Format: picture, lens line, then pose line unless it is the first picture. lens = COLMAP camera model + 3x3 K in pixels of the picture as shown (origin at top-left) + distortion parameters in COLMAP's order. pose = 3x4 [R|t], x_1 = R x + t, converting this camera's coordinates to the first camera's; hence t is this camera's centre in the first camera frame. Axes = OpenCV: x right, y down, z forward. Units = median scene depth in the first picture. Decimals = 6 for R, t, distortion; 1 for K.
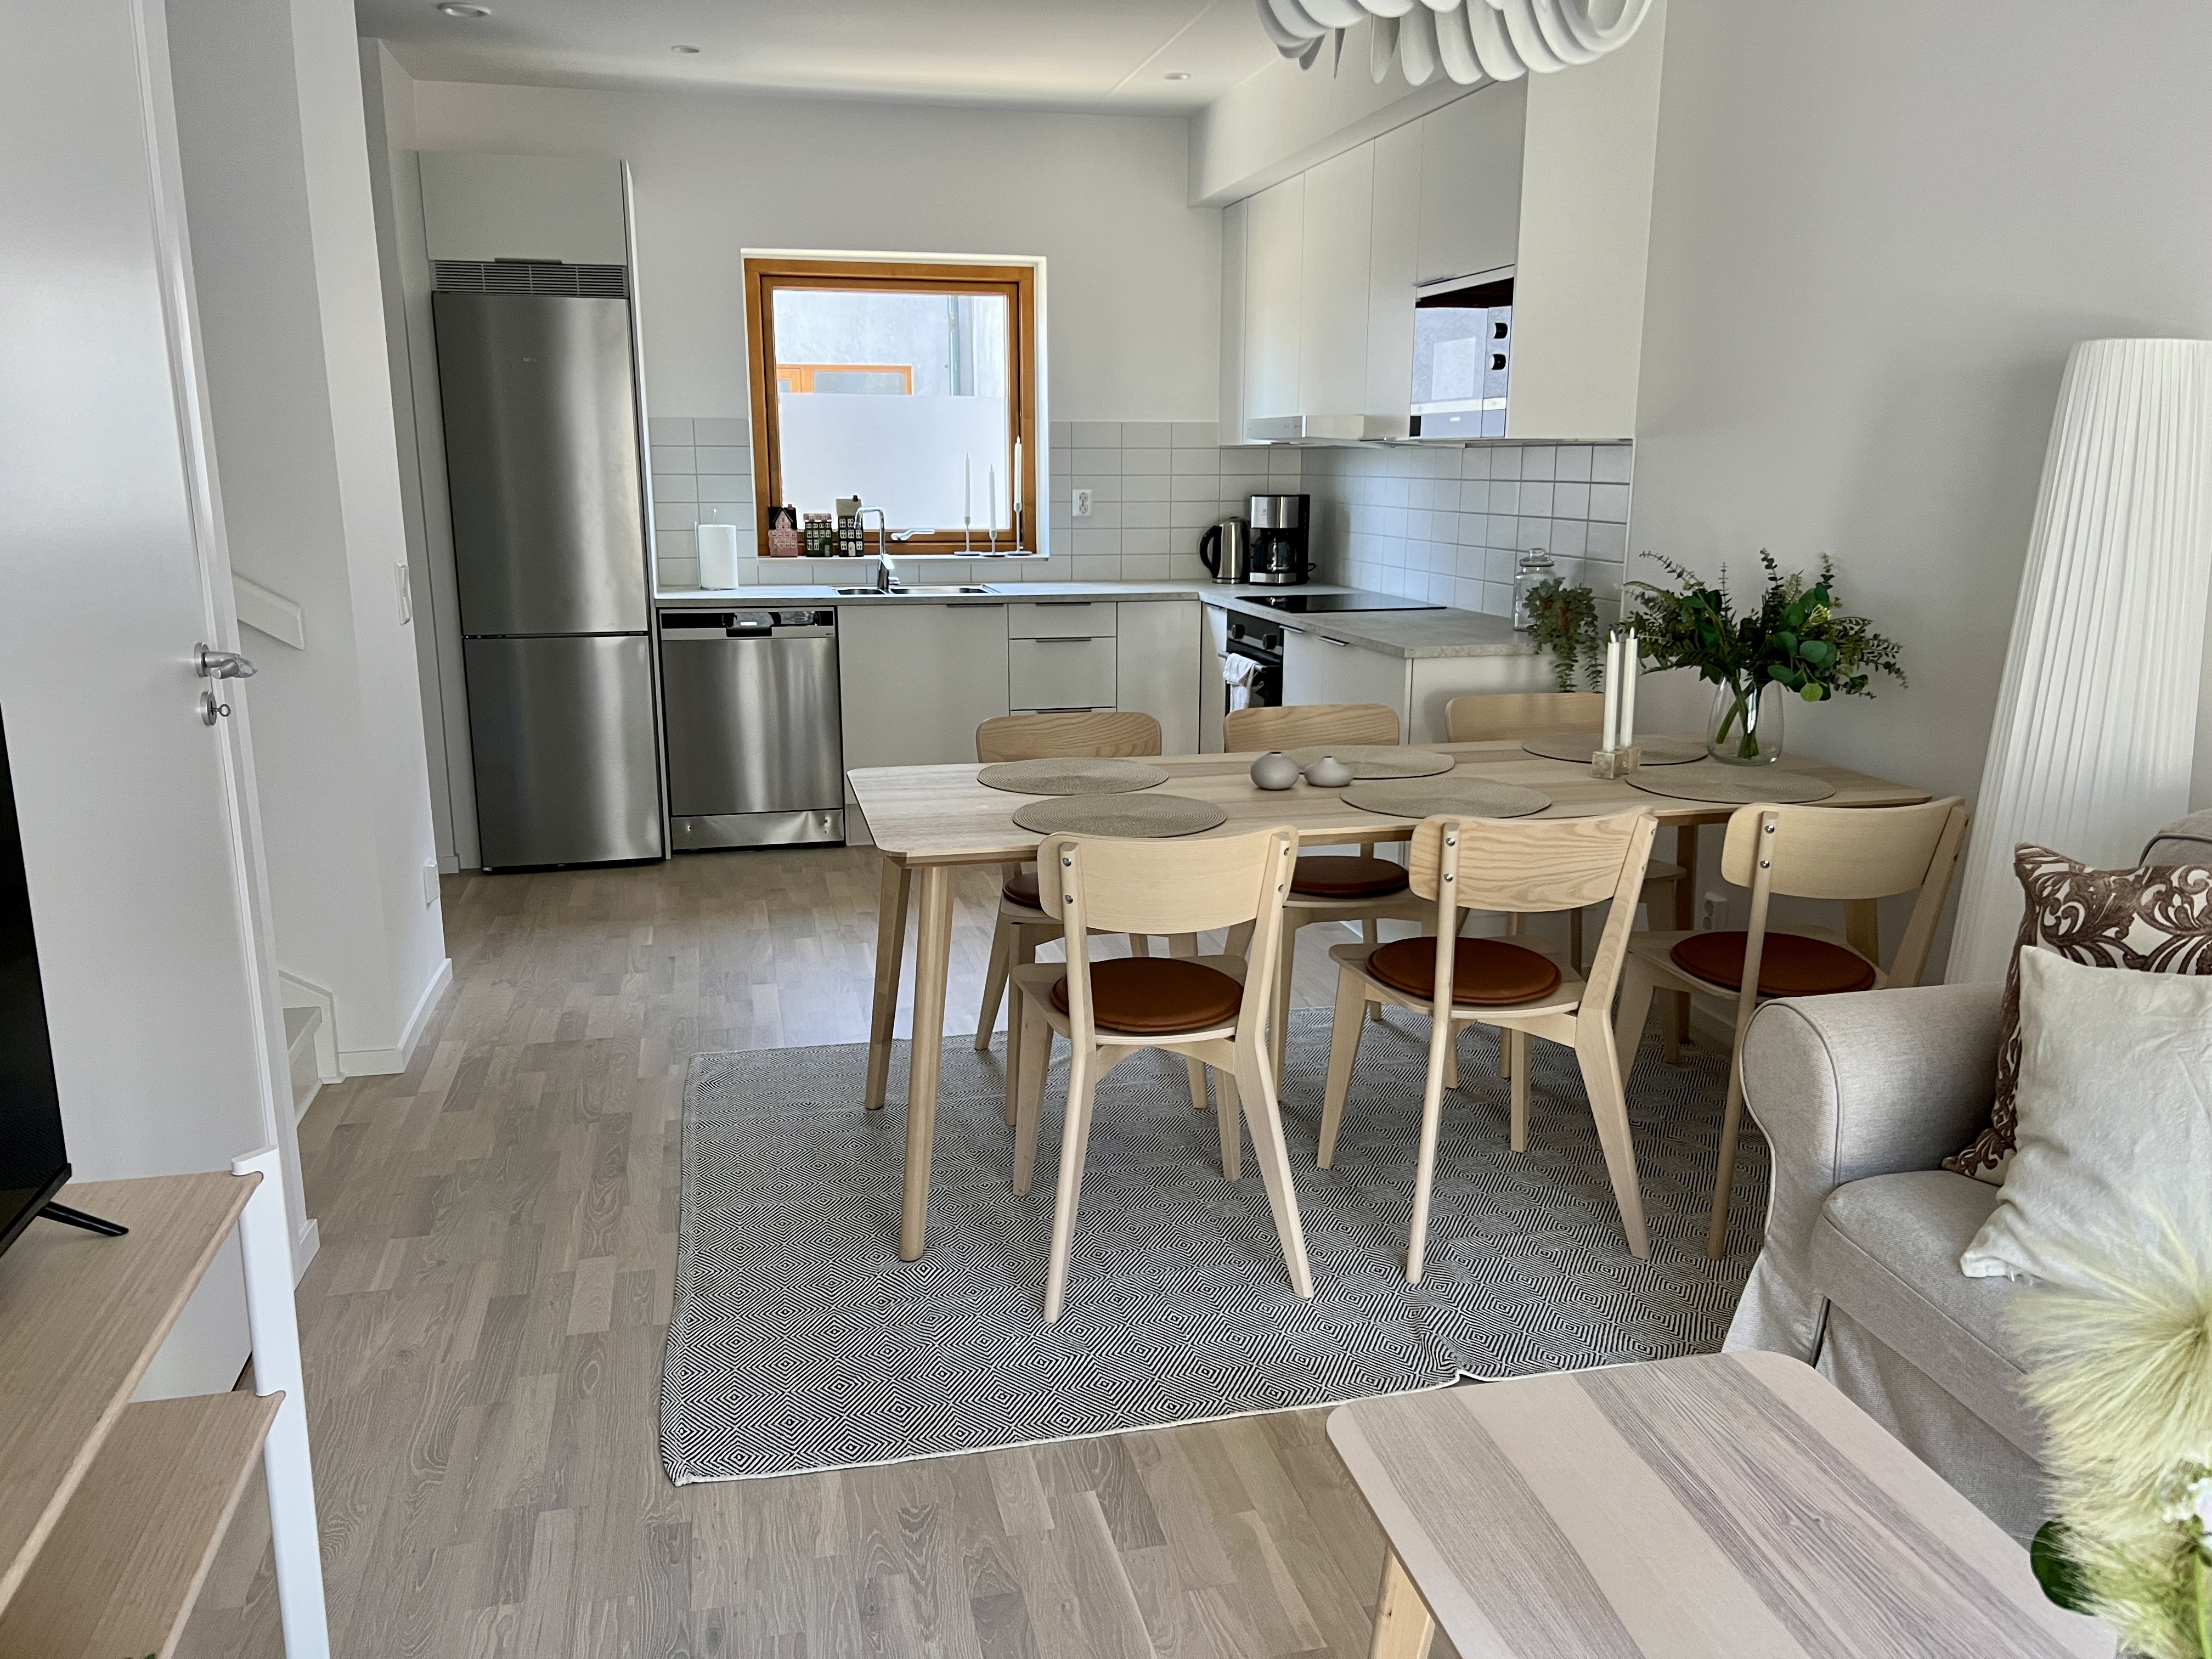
lens RADIAL K [[1644.0, 0, 1106.0], [0, 1644.0, 829.5], [0, 0, 1]] dist [0.078285, -0.179753]
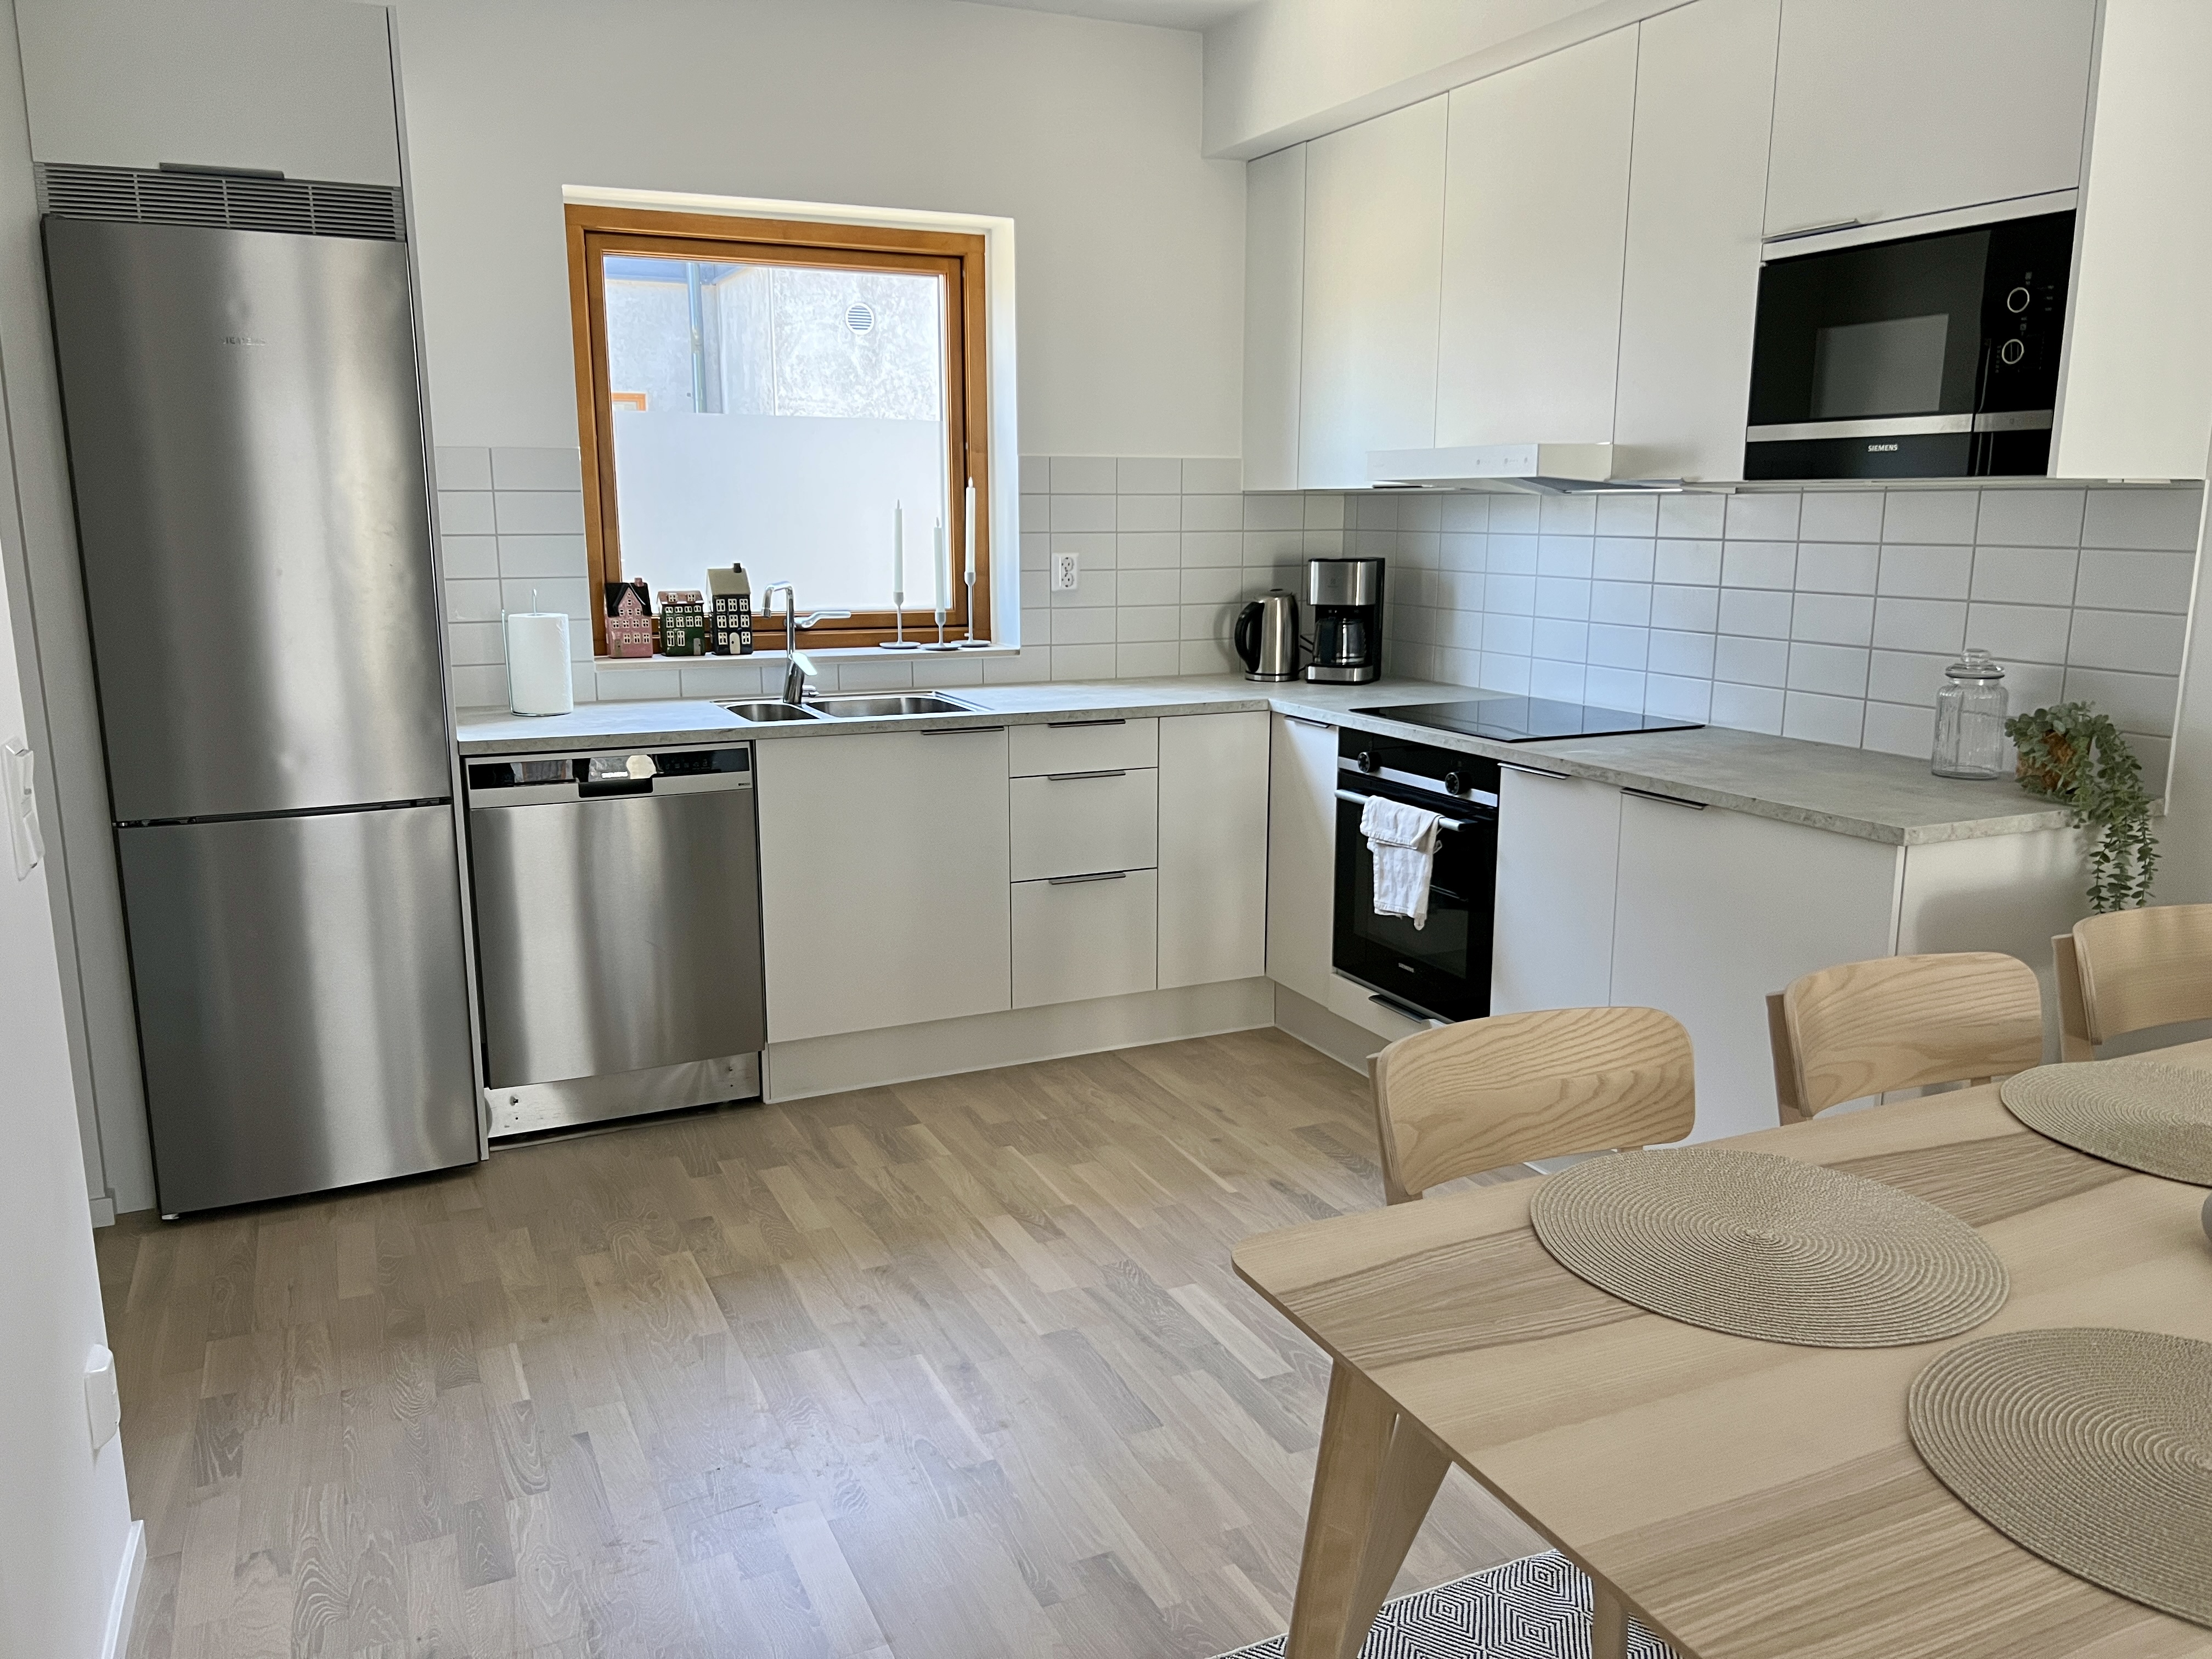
lens RADIAL K [[1656.8, 0, 1114.3], [0, 1656.8, 827.6], [0, 0, 1]] dist [0.003957, -0.004993]
pose [[0.977821, -0.039968, 0.205595, -0.146103], [0.045848, 0.998662, -0.023914, -0.073437], [-0.204364, 0.032810, 0.978345, 0.320618]]
